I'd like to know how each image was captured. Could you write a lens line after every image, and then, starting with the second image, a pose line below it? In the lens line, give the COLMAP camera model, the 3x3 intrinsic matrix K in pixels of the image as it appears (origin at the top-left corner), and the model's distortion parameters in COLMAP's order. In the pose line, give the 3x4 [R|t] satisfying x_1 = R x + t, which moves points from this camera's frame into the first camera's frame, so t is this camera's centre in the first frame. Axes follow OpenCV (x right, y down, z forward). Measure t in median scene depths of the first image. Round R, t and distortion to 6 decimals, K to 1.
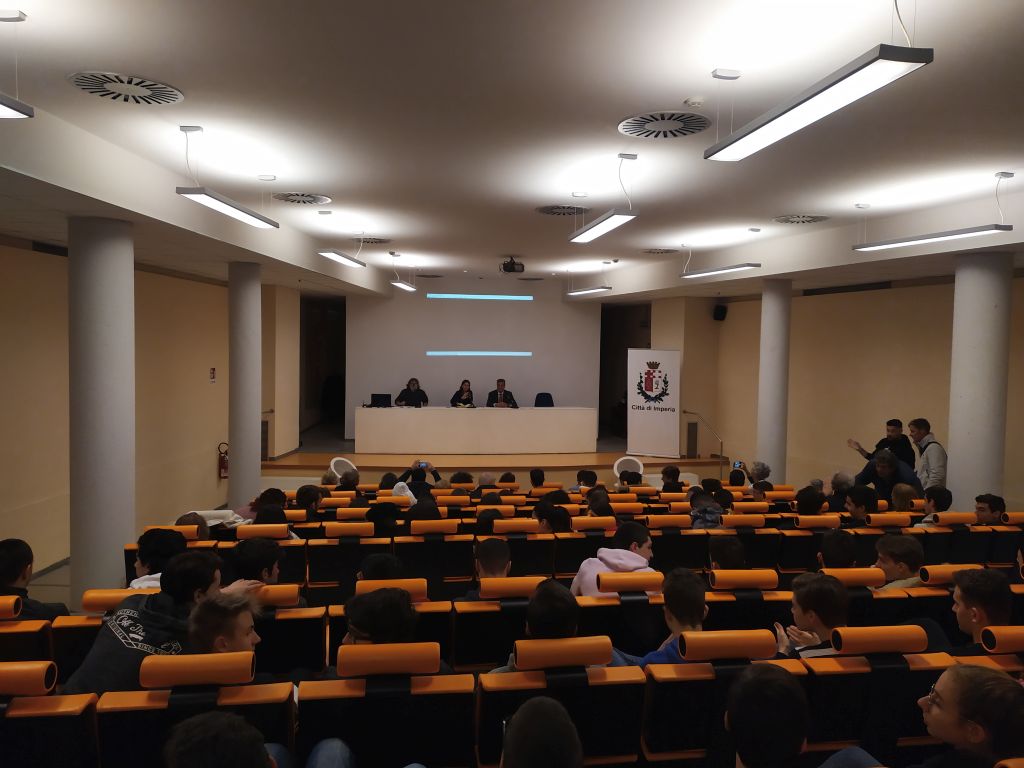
lens RADIAL K [[771.1, 0, 512.0], [0, 771.1, 384.0], [0, 0, 1]] dist [0.078228, -0.060376]
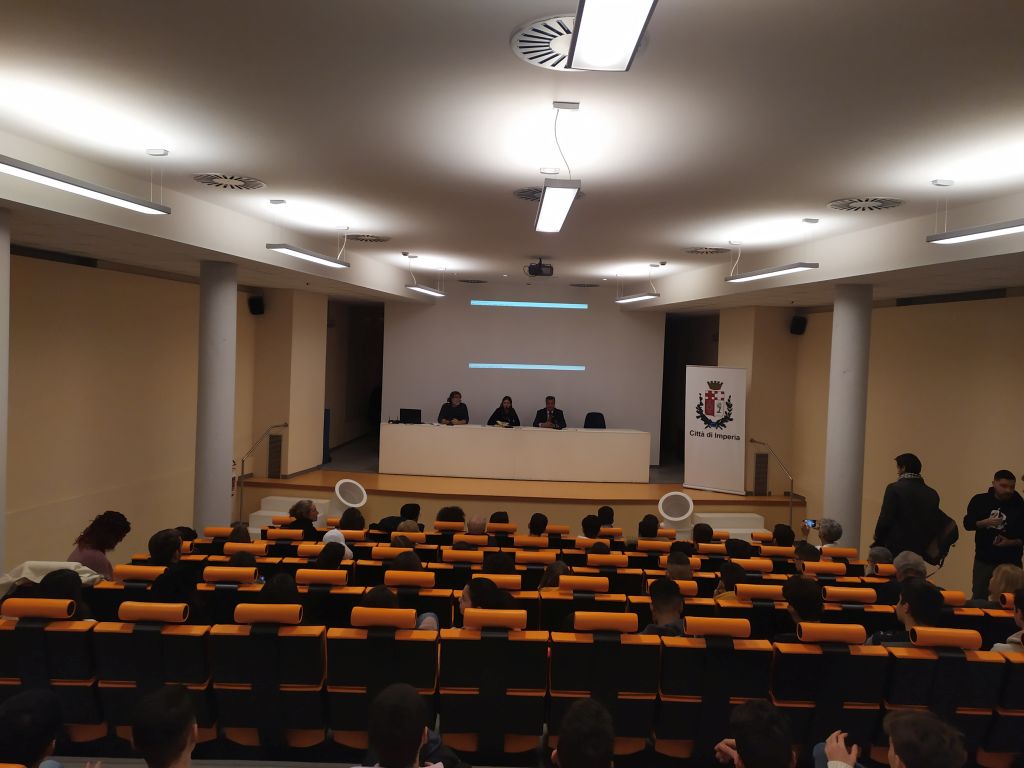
lens RADIAL K [[771.1, 0, 512.0], [0, 771.1, 384.0], [0, 0, 1]] dist [0.078228, -0.060376]
pose [[0.989161, 0.024492, -0.144780, 0.083954], [-0.026270, 0.999601, -0.010382, -0.010764], [0.144468, 0.014073, 0.989409, 0.113889]]
